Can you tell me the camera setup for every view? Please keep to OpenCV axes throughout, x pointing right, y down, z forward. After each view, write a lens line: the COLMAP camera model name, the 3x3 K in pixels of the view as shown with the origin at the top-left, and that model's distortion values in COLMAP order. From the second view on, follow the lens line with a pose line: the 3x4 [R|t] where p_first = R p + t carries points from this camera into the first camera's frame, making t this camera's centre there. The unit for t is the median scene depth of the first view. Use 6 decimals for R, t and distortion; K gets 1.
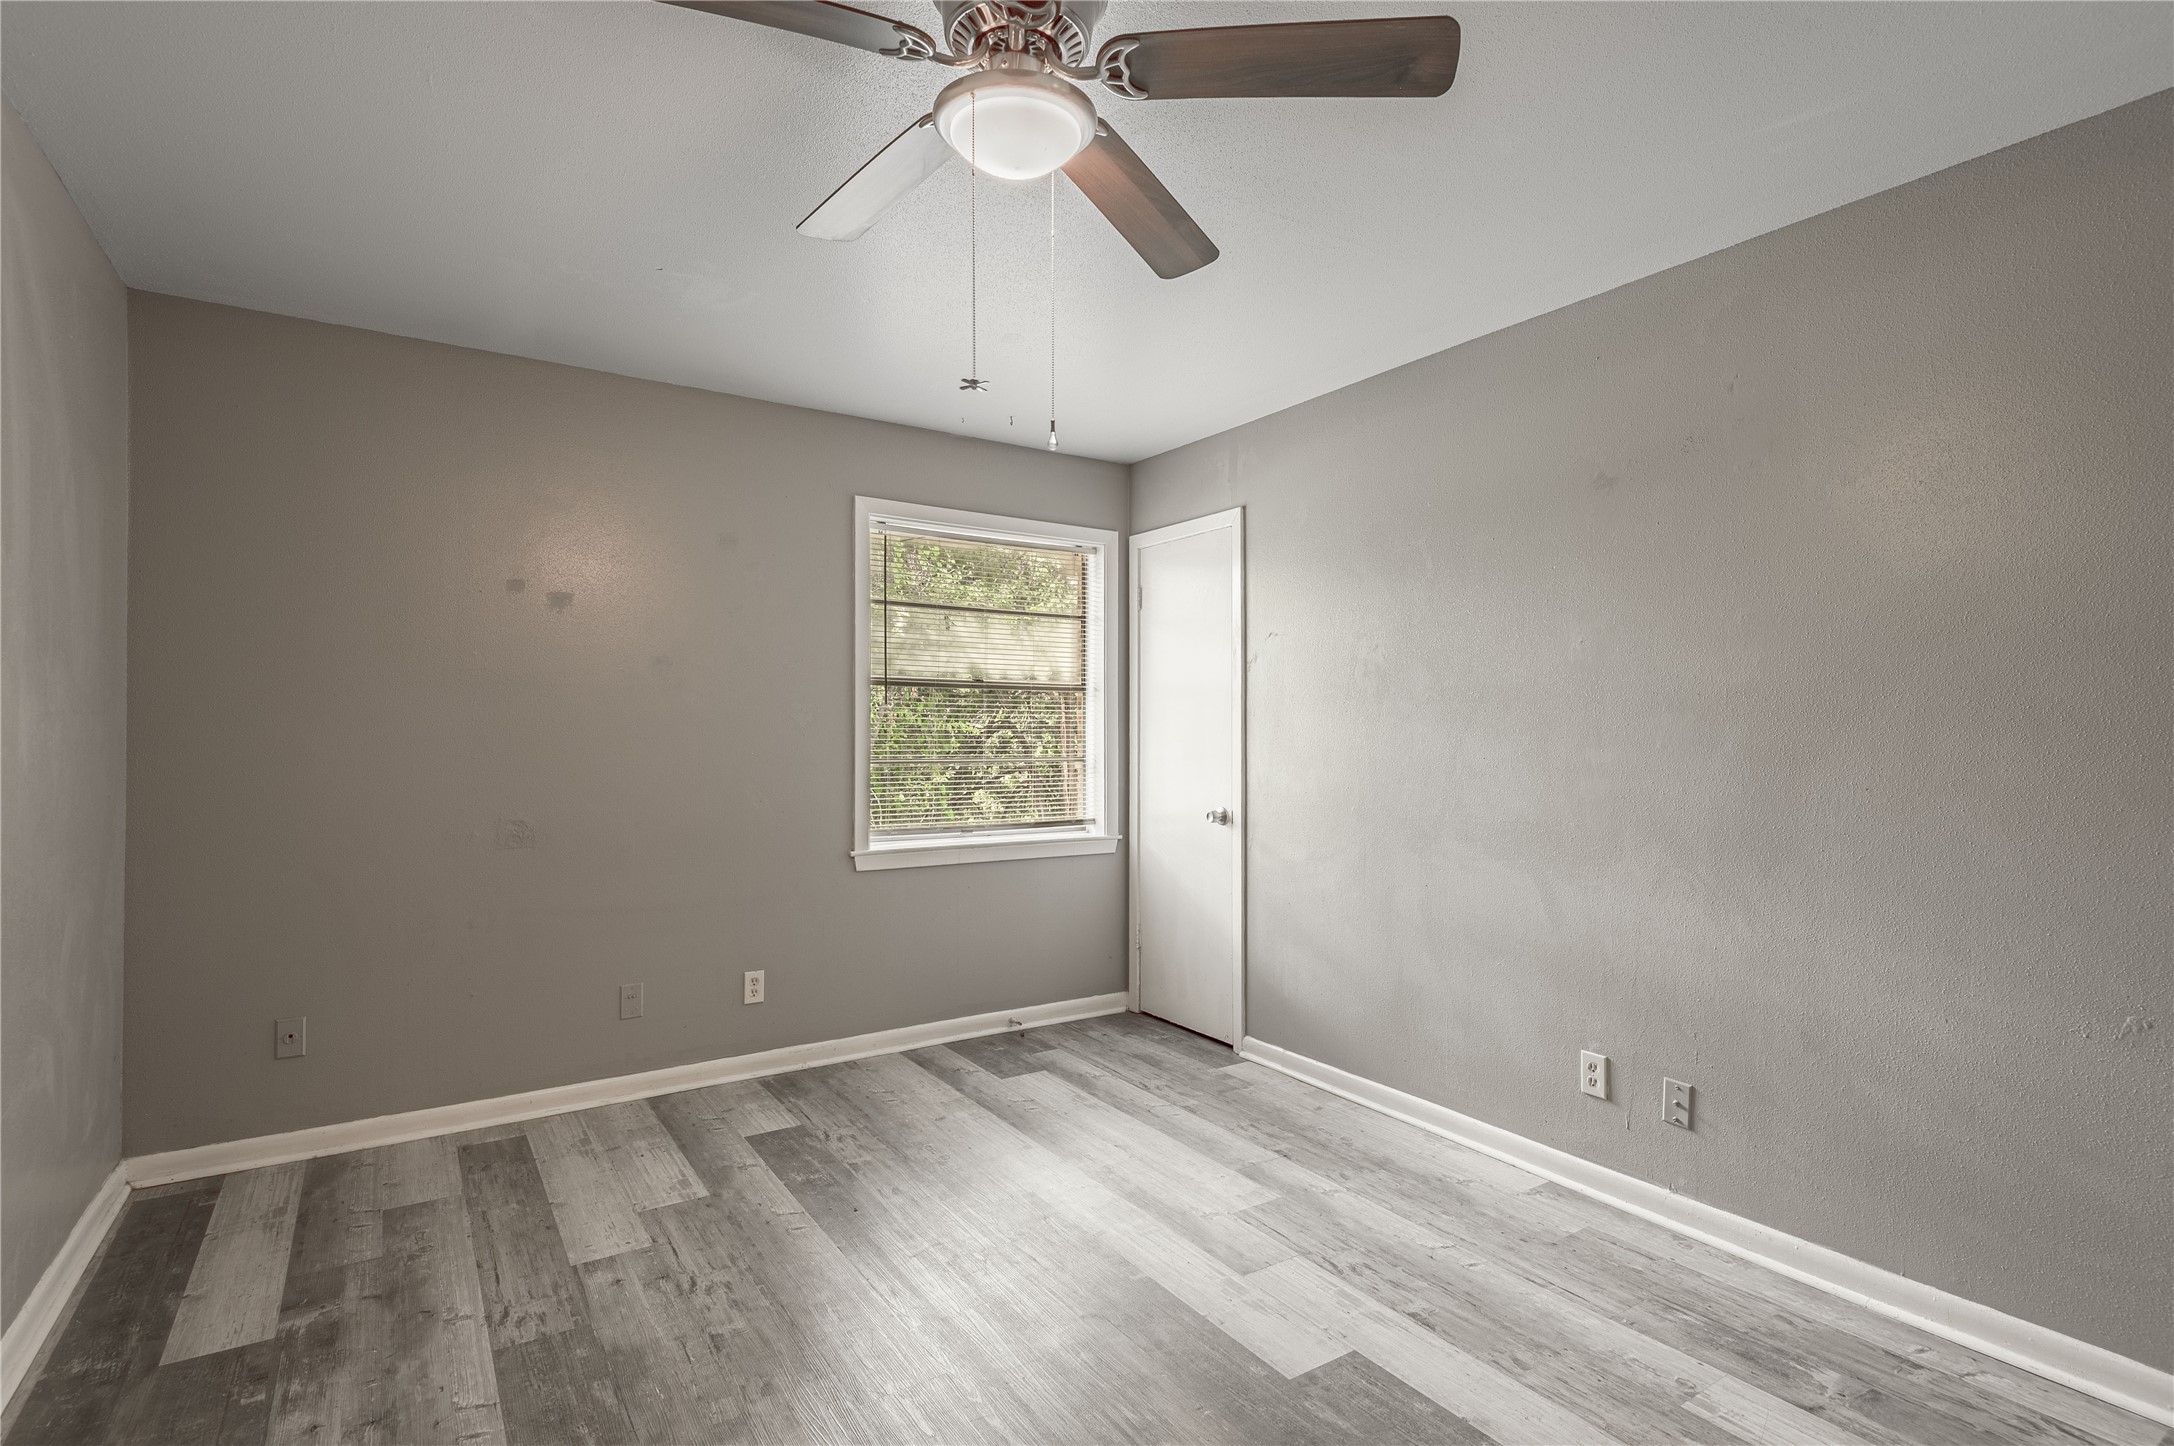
lens RADIAL K [[1037.9, 0, 1080.9], [0, 1037.9, 704.1], [0, 0, 1]] dist [0.044950, -0.030204]
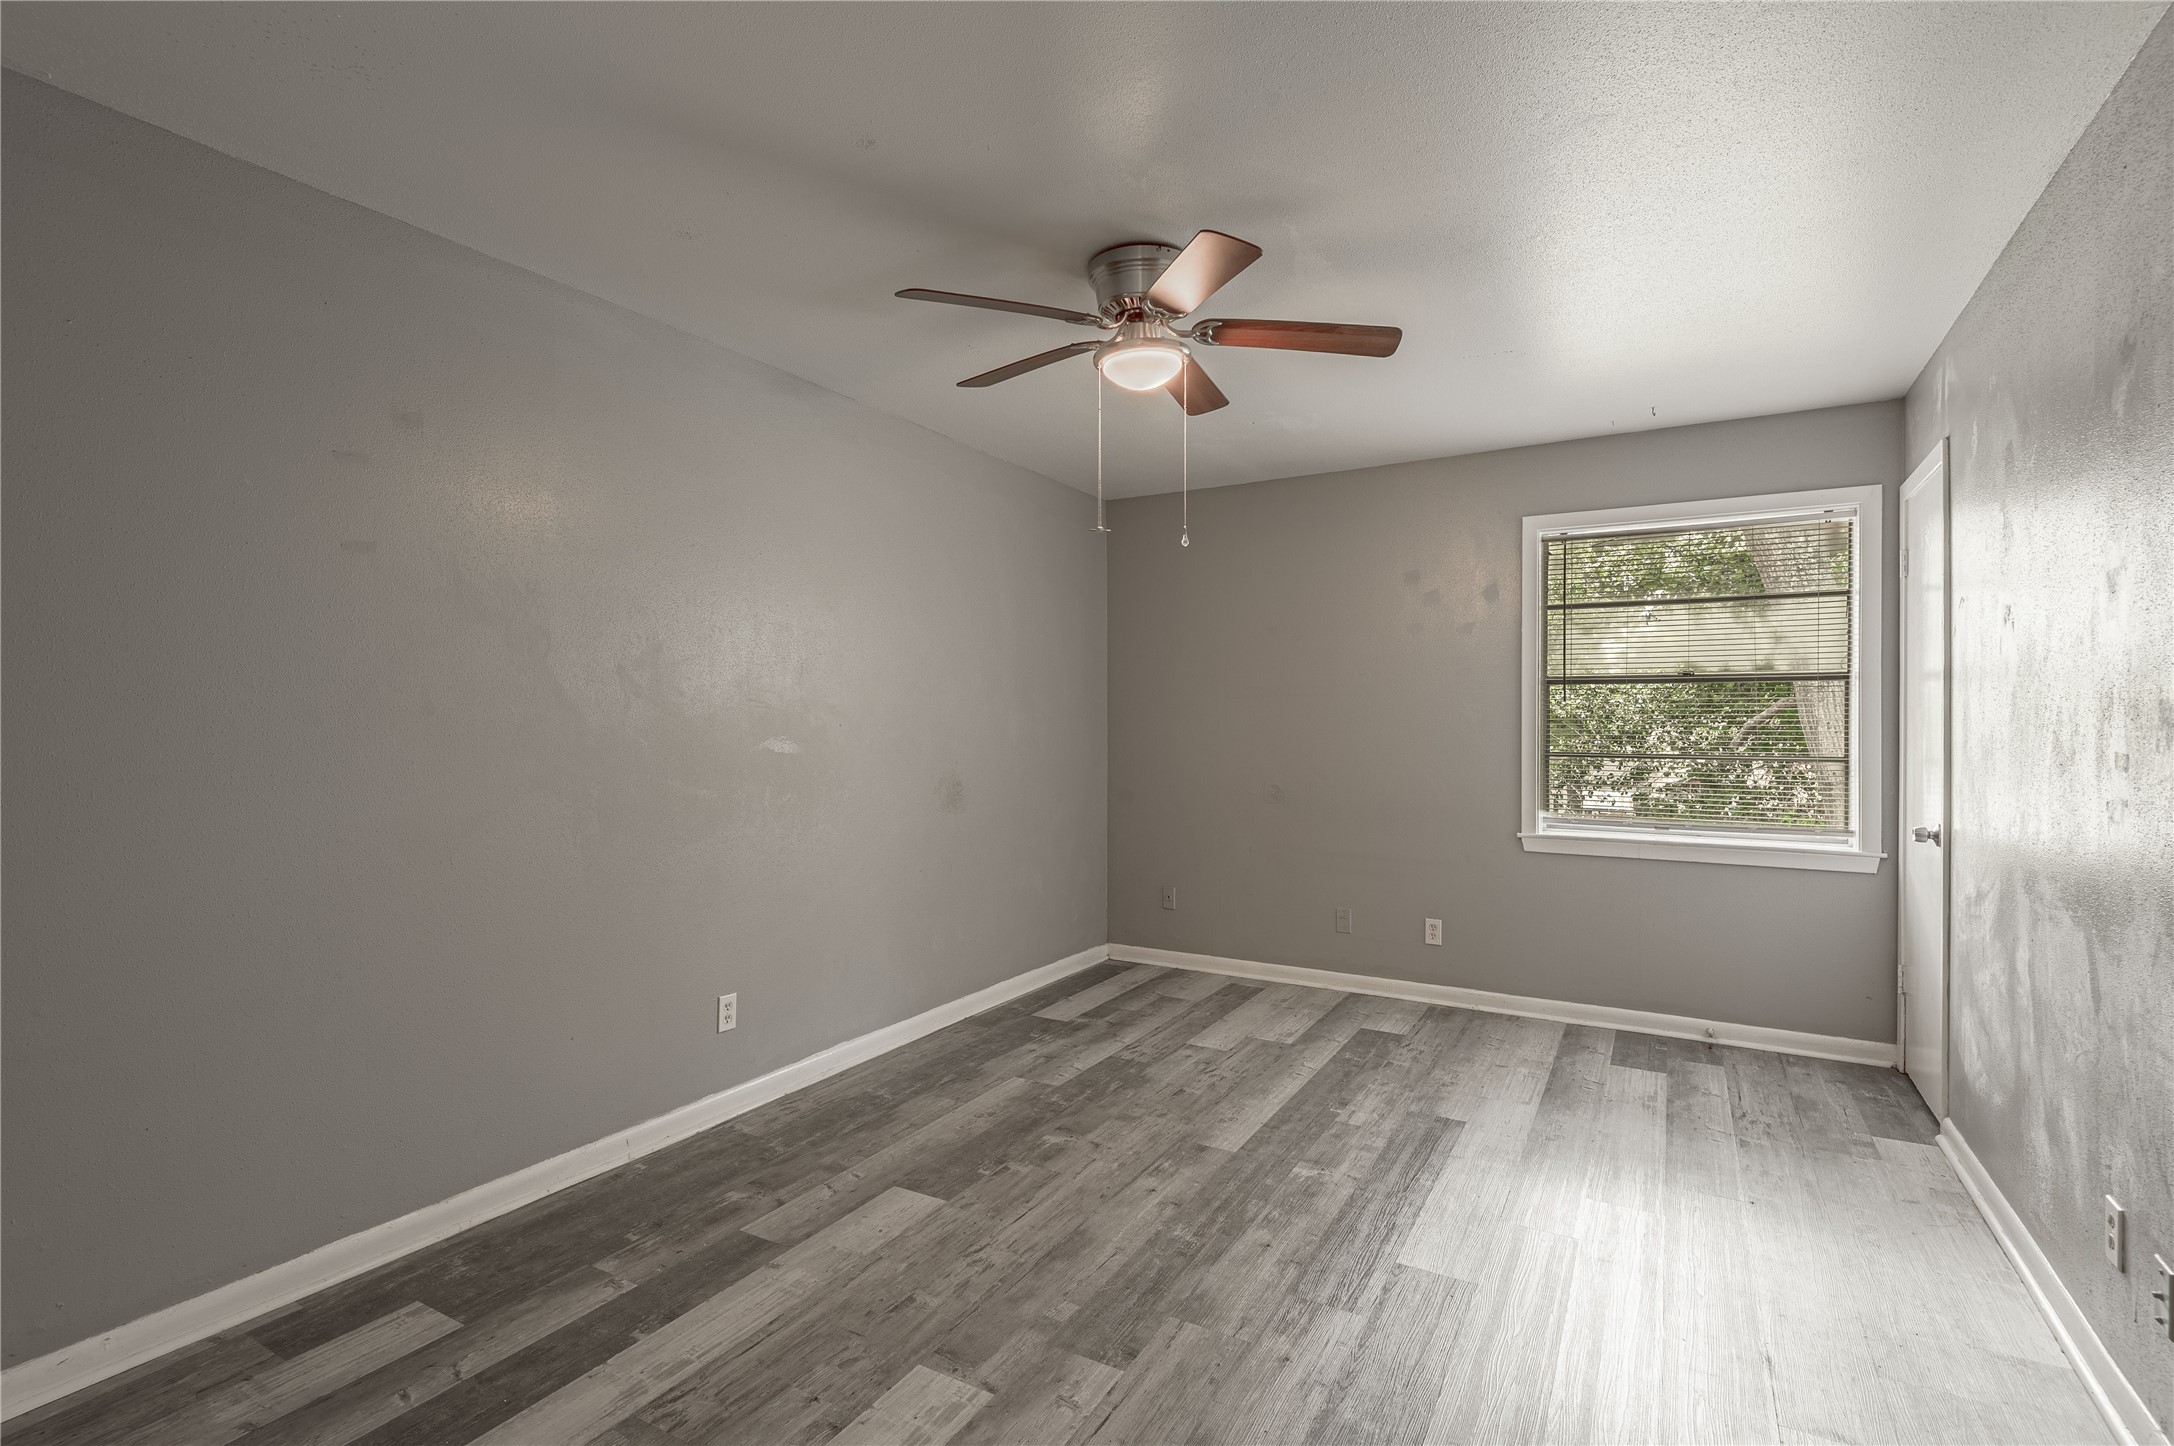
lens RADIAL K [[996.3, 0, 1082.6], [0, 996.3, 714.9], [0, 0, 1]] dist [0.015212, -0.010016]
pose [[0.446299, -0.012951, -0.894790, 0.583663], [0.019814, 0.999793, -0.004588, 0.010013], [0.894664, -0.015682, 0.446464, 0.102869]]
